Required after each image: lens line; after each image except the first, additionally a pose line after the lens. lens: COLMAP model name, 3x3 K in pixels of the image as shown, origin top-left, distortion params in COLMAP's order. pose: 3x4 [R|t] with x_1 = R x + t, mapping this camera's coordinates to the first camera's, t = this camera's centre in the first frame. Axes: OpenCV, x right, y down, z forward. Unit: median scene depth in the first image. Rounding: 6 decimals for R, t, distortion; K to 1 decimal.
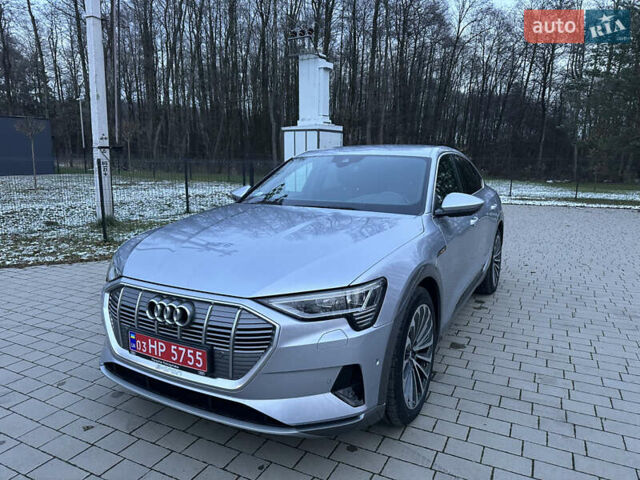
lens RADIAL K [[449.2, 0, 303.1], [0, 449.2, 241.7], [0, 0, 1]] dist [0.086945, -0.082665]
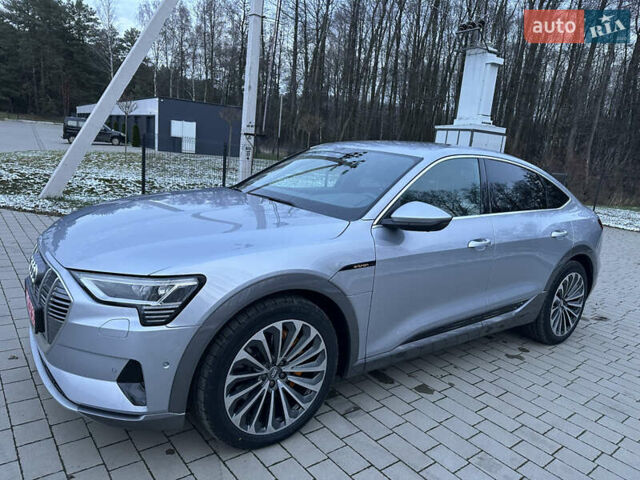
lens RADIAL K [[447.7, 0, 318.0], [0, 447.7, 231.8], [0, 0, 1]] dist [0.062909, -0.085158]
pose [[0.906300, 0.150247, -0.395026, 0.184880], [-0.156907, 0.987490, 0.015599, -0.014294], [0.392428, 0.047845, 0.918538, 0.067956]]
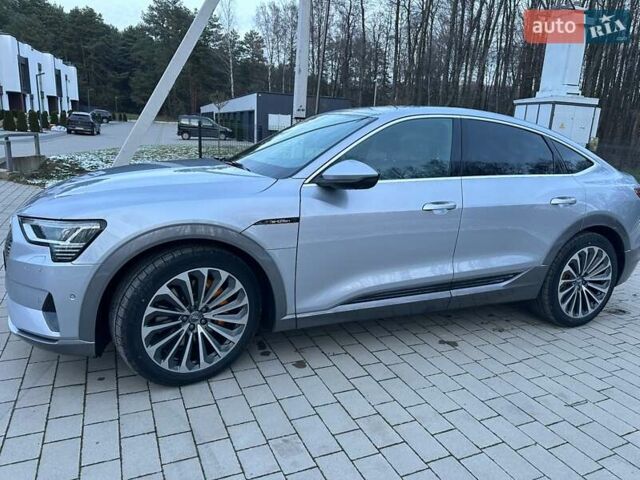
lens RADIAL K [[447.7, 0, 318.0], [0, 447.7, 231.8], [0, 0, 1]] dist [0.062909, -0.085158]
pose [[0.786226, 0.168652, -0.594478, 0.293388], [-0.157102, 0.984979, 0.071661, -0.010756], [0.597635, 0.037052, 0.800912, 0.122433]]
